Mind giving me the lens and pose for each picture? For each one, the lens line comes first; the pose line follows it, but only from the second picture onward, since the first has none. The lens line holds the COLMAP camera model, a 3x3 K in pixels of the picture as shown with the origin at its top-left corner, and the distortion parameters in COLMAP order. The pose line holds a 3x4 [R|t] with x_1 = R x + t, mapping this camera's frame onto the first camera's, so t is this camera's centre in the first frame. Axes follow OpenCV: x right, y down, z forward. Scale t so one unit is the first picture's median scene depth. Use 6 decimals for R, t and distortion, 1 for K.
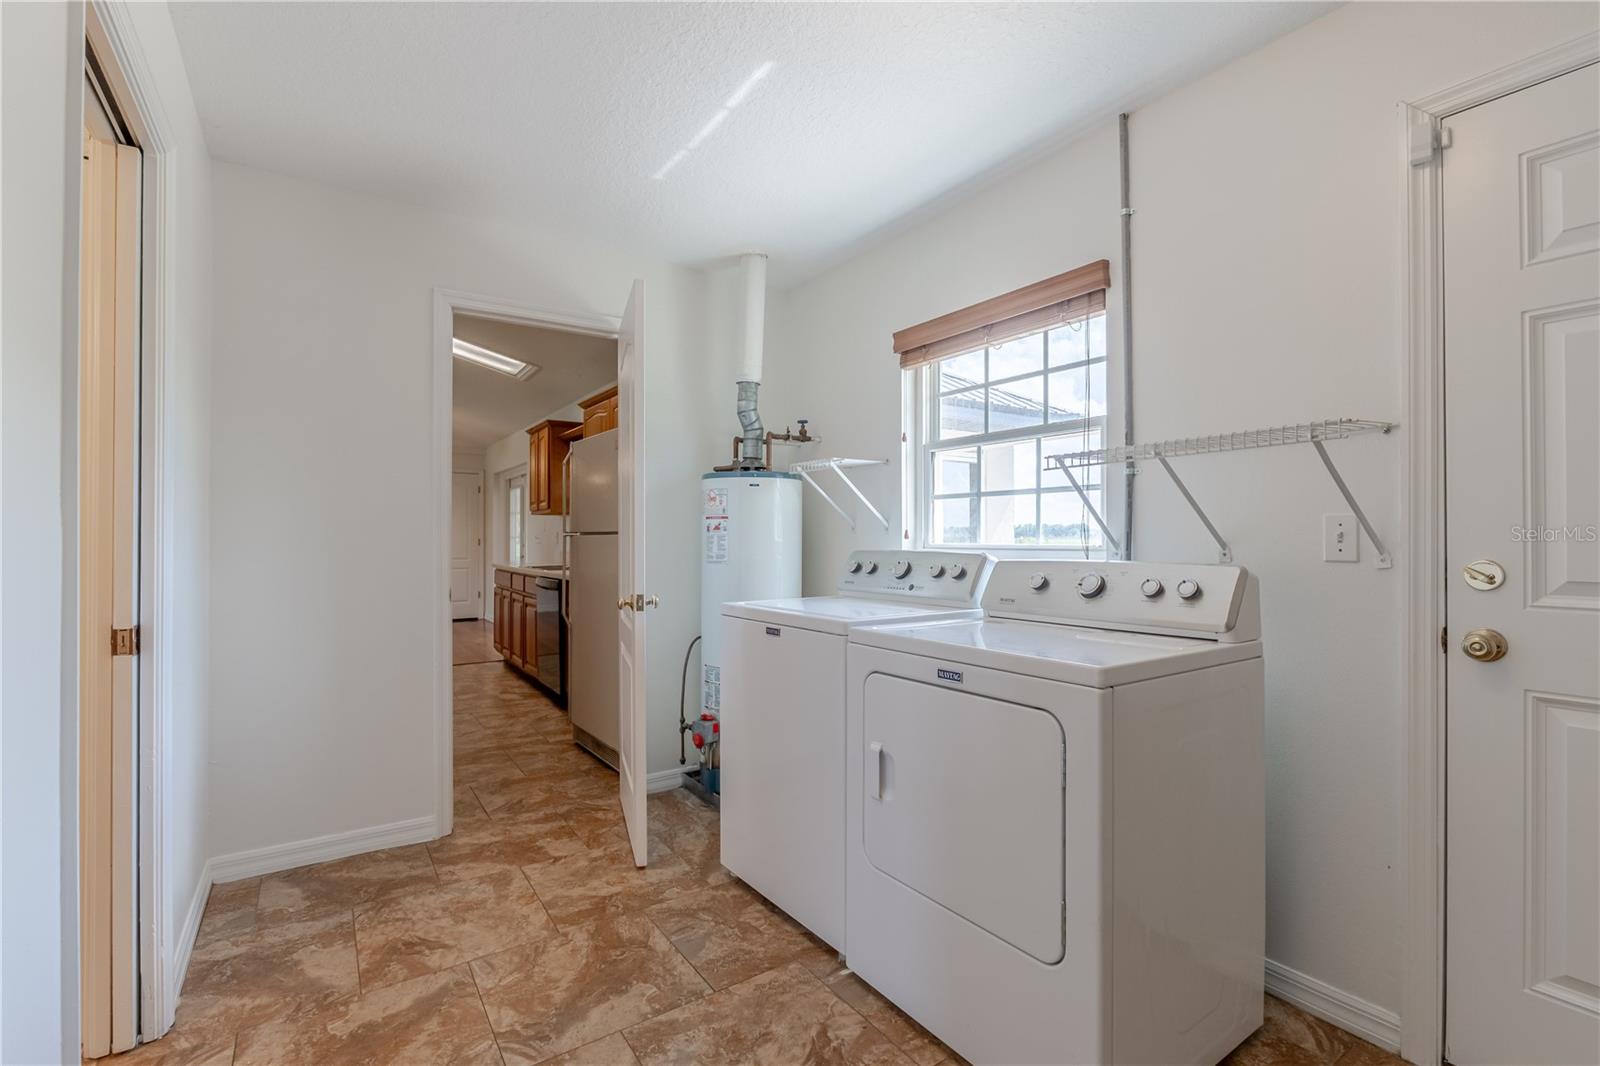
lens RADIAL K [[718.1, 0, 786.0], [0, 718.1, 537.6], [0, 0, 1]] dist [-0.012265, 0.000919]
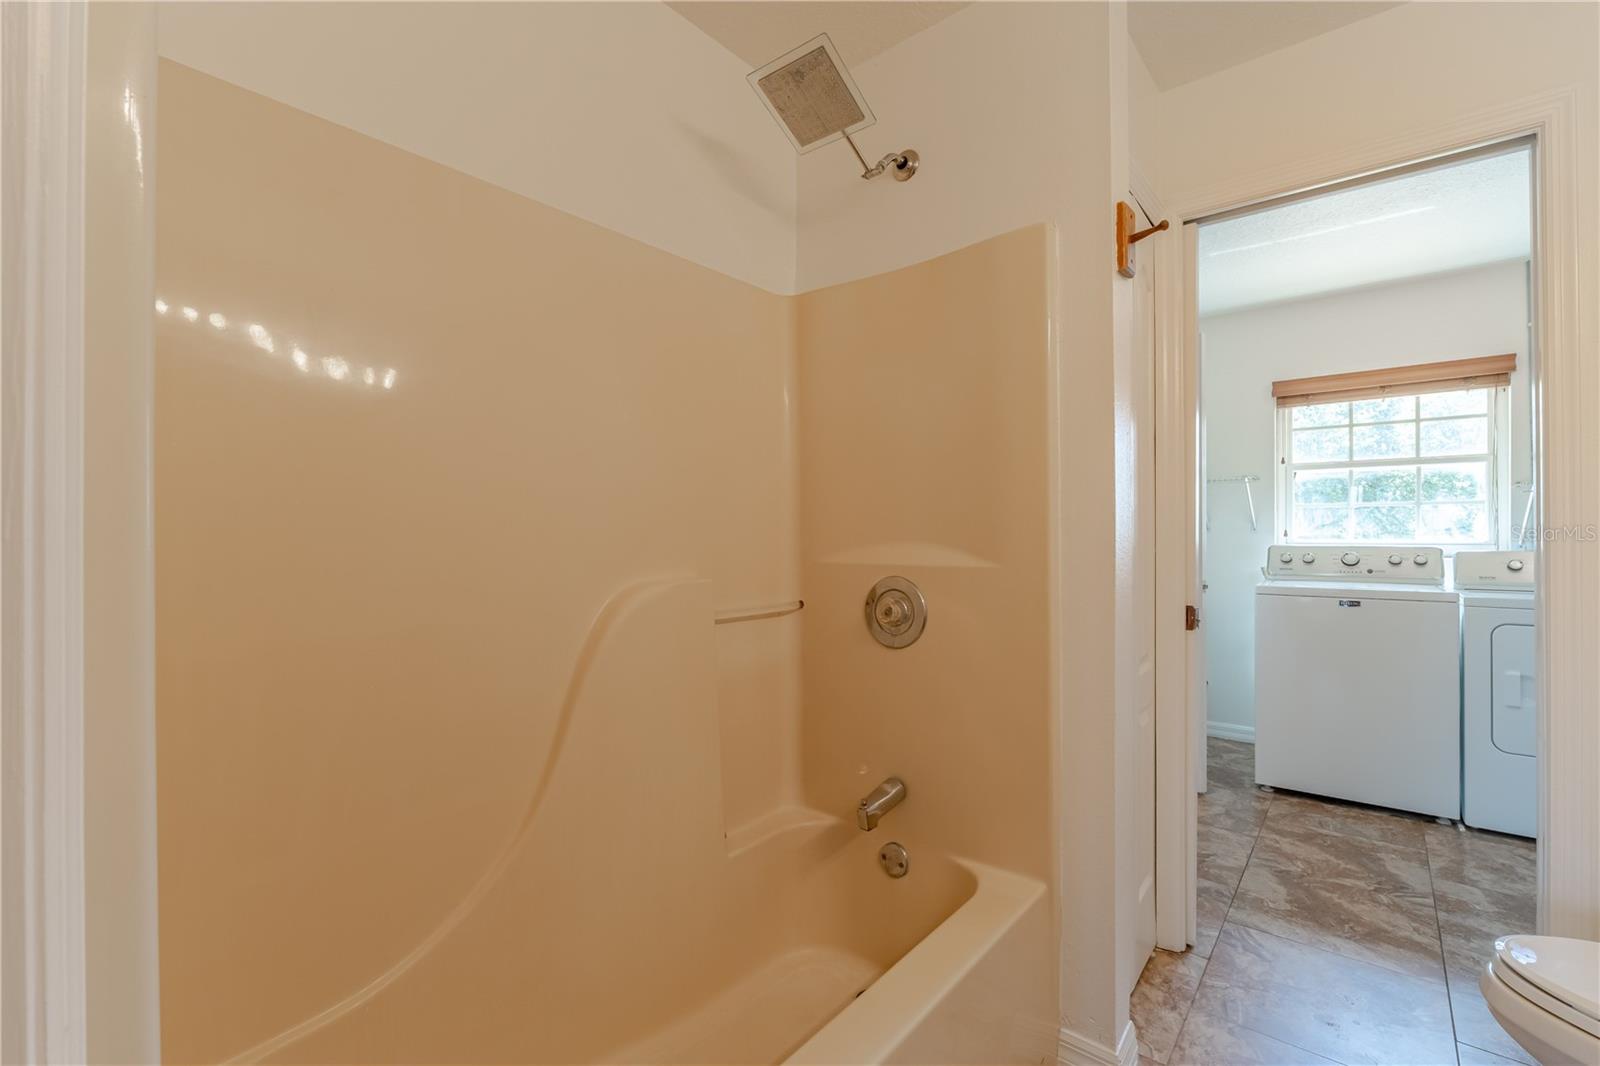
lens RADIAL K [[718.1, 0, 746.7], [0, 718.1, 530.3], [0, 0, 1]] dist [-0.012265, 0.000919]
pose [[0.962375, 0.002940, 0.271709, -1.591361], [-0.001622, 0.999986, -0.005076, -0.002735], [-0.271720, 0.004444, 0.962366, -0.009493]]
